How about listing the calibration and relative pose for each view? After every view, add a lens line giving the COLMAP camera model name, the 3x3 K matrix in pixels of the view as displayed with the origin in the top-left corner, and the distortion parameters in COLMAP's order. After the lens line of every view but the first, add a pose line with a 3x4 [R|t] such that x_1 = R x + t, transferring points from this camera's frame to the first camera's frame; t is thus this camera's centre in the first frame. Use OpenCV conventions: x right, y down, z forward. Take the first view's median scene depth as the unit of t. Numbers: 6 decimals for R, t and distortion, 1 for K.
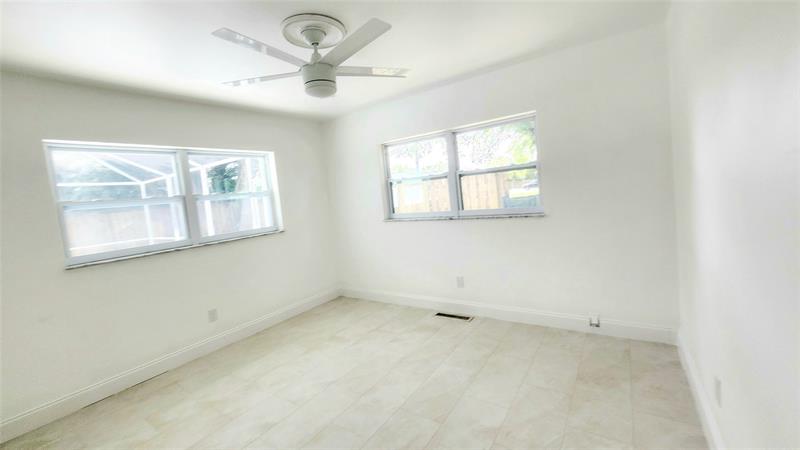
lens RADIAL K [[317.1, 0, 398.0], [0, 317.1, 221.1], [0, 0, 1]] dist [-0.002825, -0.000203]
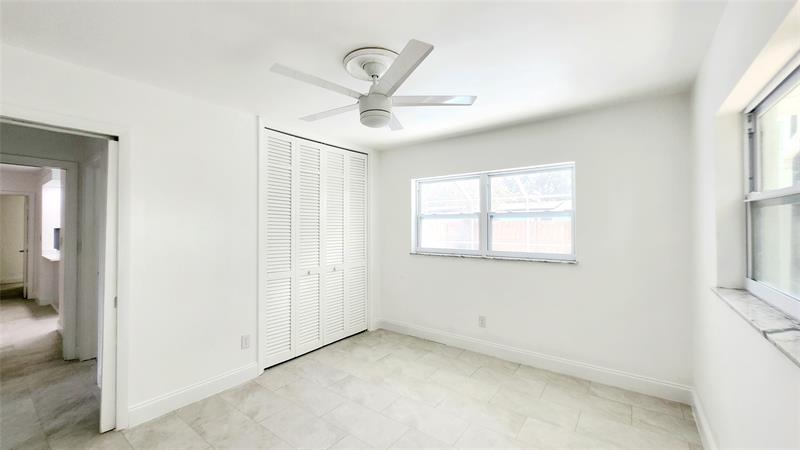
lens RADIAL K [[317.1, 0, 398.7], [0, 317.1, 224.2], [0, 0, 1]] dist [-0.002825, -0.000203]
pose [[-0.016943, 0.088616, -0.995922, 0.521661], [-0.088066, 0.992061, 0.089771, -0.119916], [0.995971, 0.089228, -0.009004, 0.731187]]
